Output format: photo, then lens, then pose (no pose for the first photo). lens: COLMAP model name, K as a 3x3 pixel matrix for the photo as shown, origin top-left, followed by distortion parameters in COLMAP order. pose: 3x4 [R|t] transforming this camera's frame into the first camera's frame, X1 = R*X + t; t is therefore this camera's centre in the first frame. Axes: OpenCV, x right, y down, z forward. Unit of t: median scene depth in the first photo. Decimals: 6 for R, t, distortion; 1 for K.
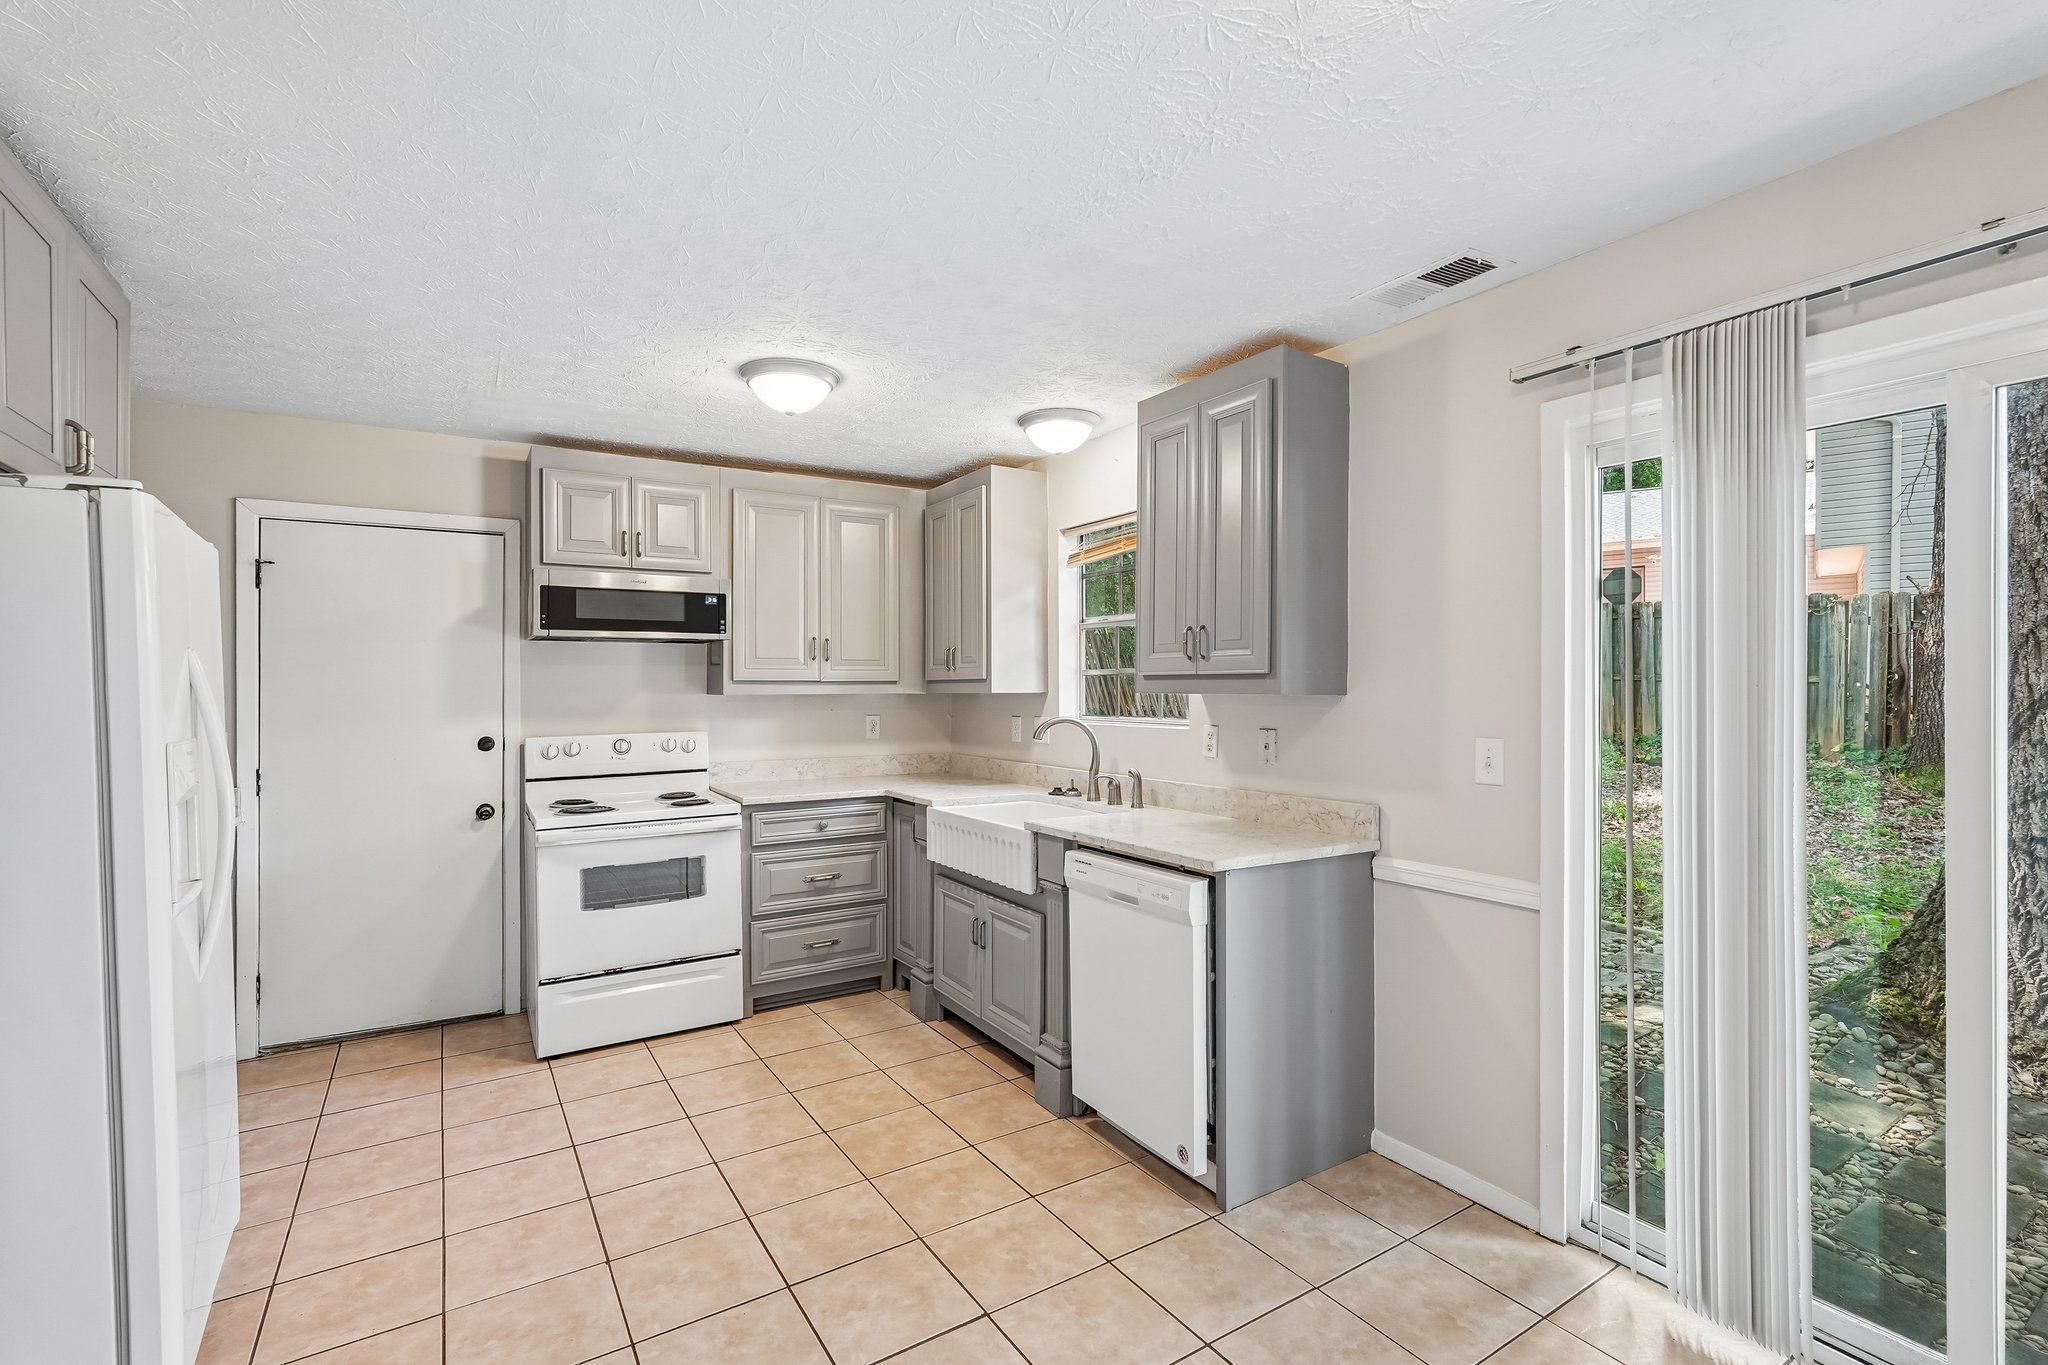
lens RADIAL K [[924.5, 0, 1018.1], [0, 924.5, 684.1], [0, 0, 1]] dist [-0.012638, 0.007981]
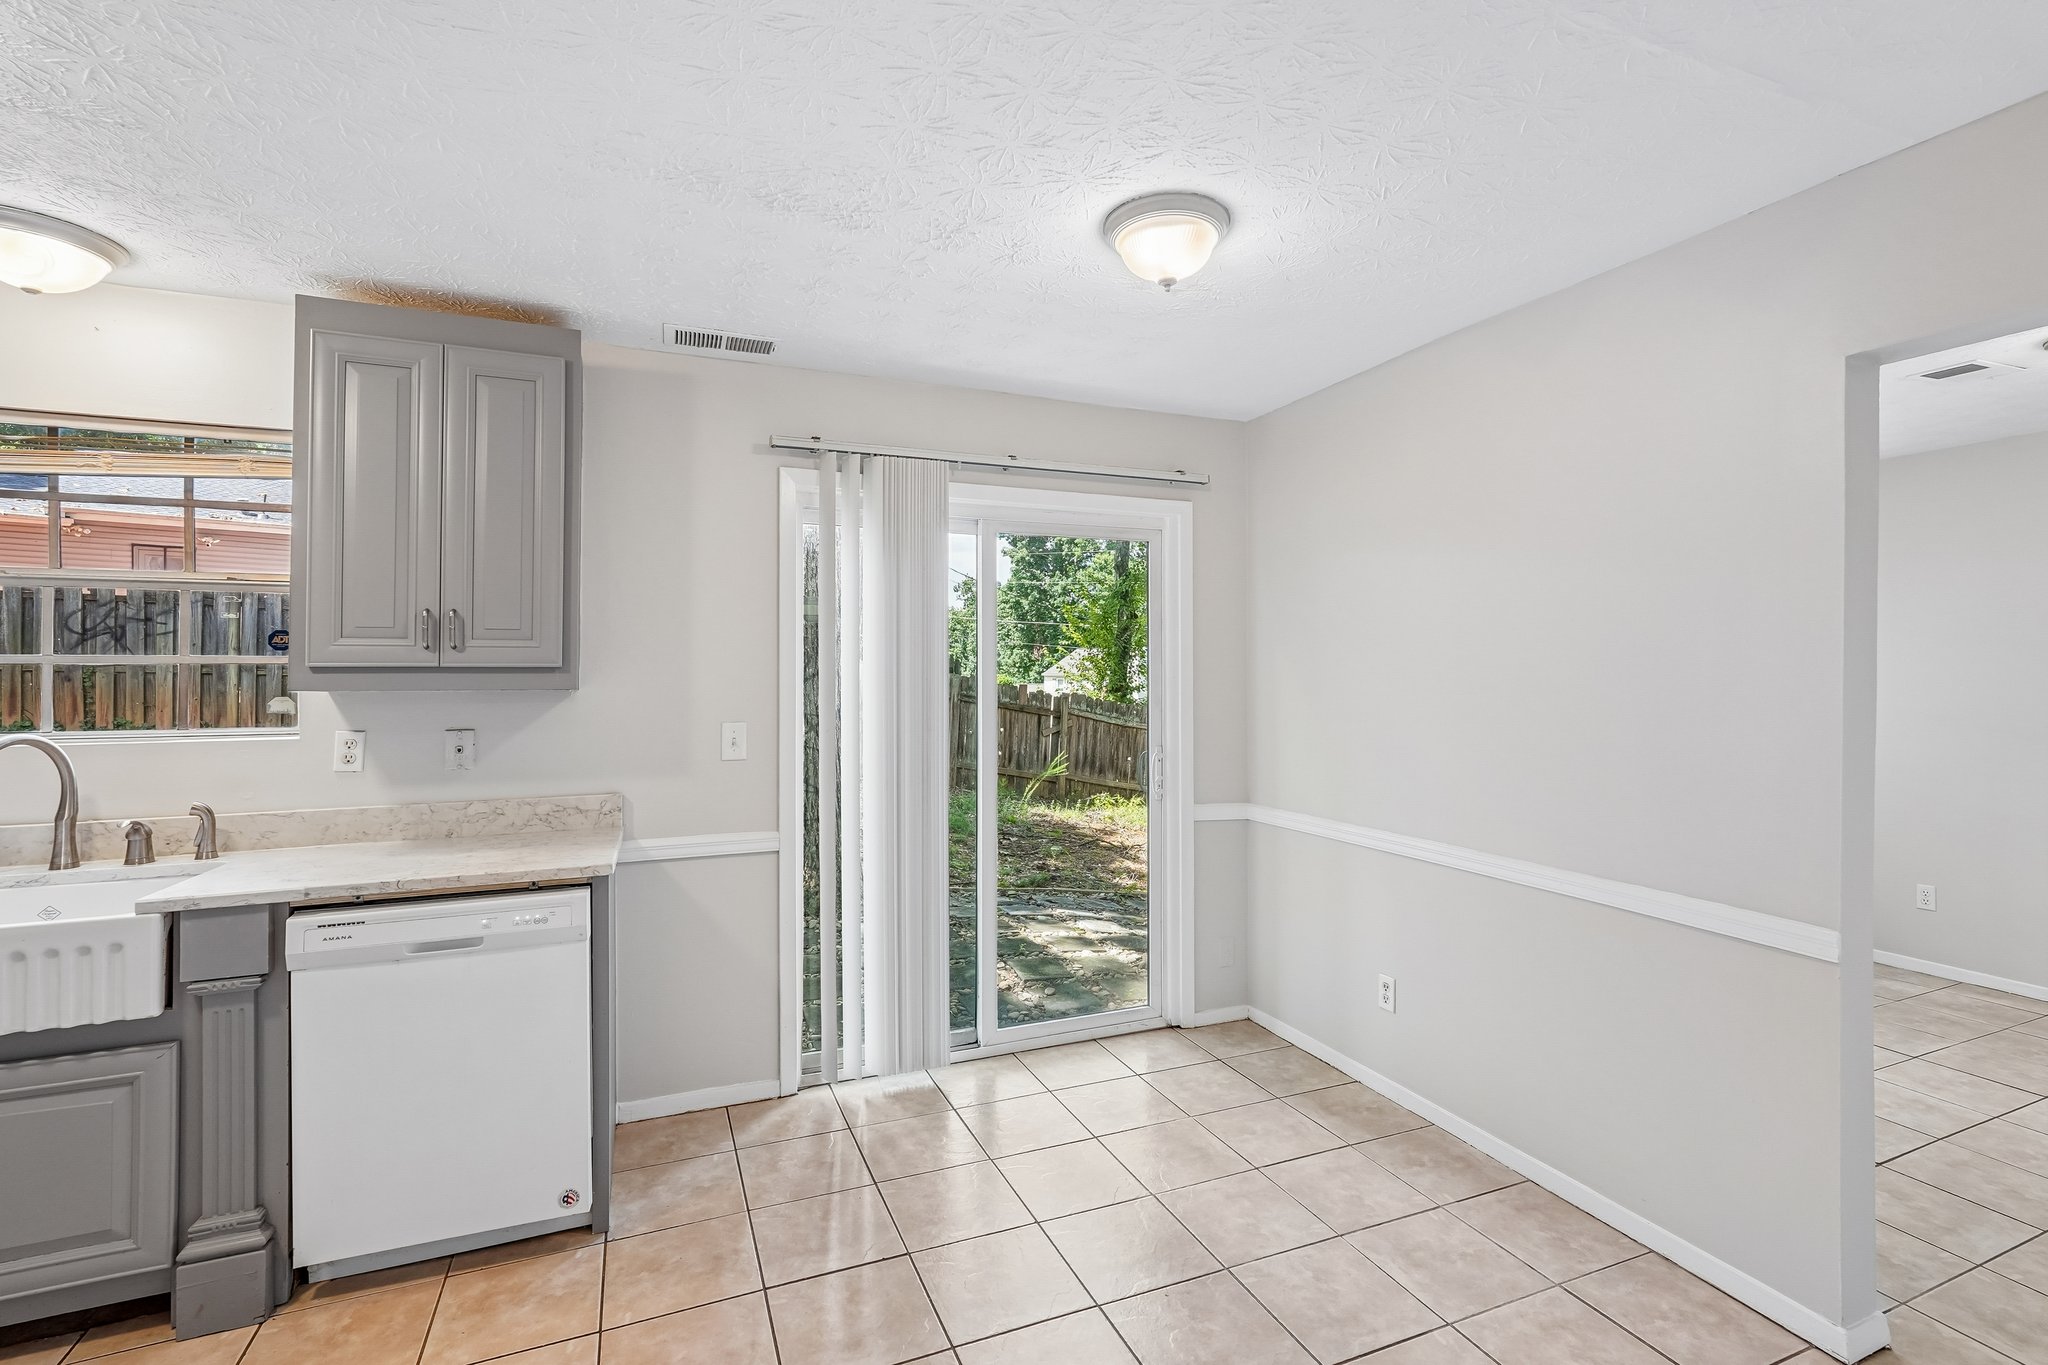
lens RADIAL K [[924.5, 0, 1031.0], [0, 924.5, 668.9], [0, 0, 1]] dist [-0.012638, 0.007981]
pose [[0.163655, 0.013935, 0.986419, -0.532843], [0.001627, 0.999895, -0.014396, 0.004121], [-0.986516, 0.003961, 0.163615, 0.334432]]
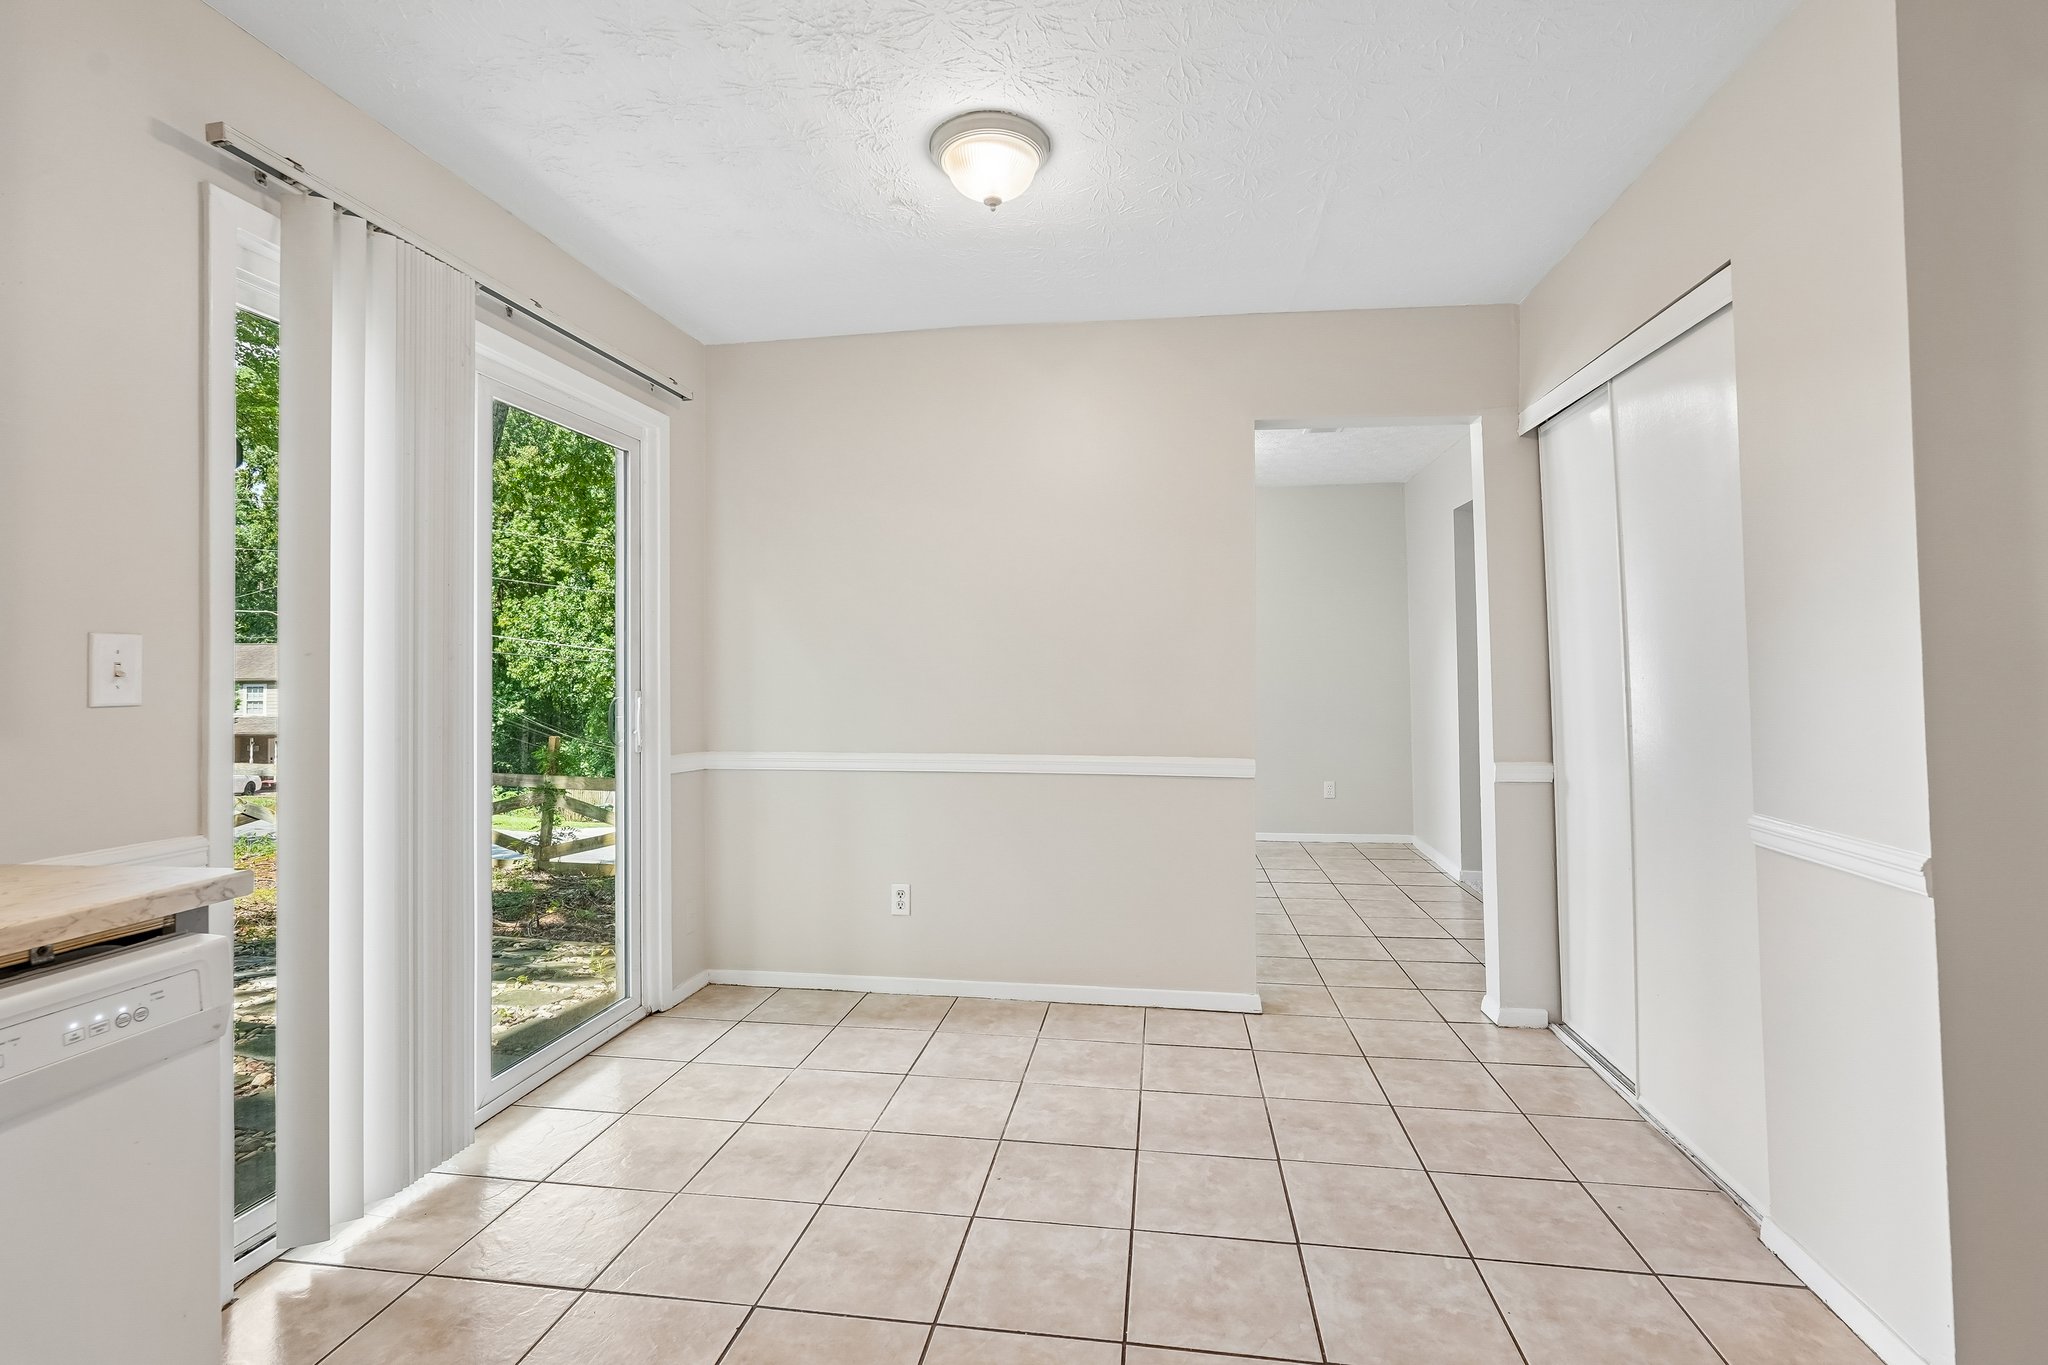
lens RADIAL K [[924.5, 0, 1020.6], [0, 924.5, 649.4], [0, 0, 1]] dist [-0.012638, 0.007981]
pose [[-0.755001, 0.029163, 0.655075, -0.314412], [0.012089, 0.999460, -0.030561, 0.079881], [-0.655613, -0.015155, -0.754945, 0.884742]]
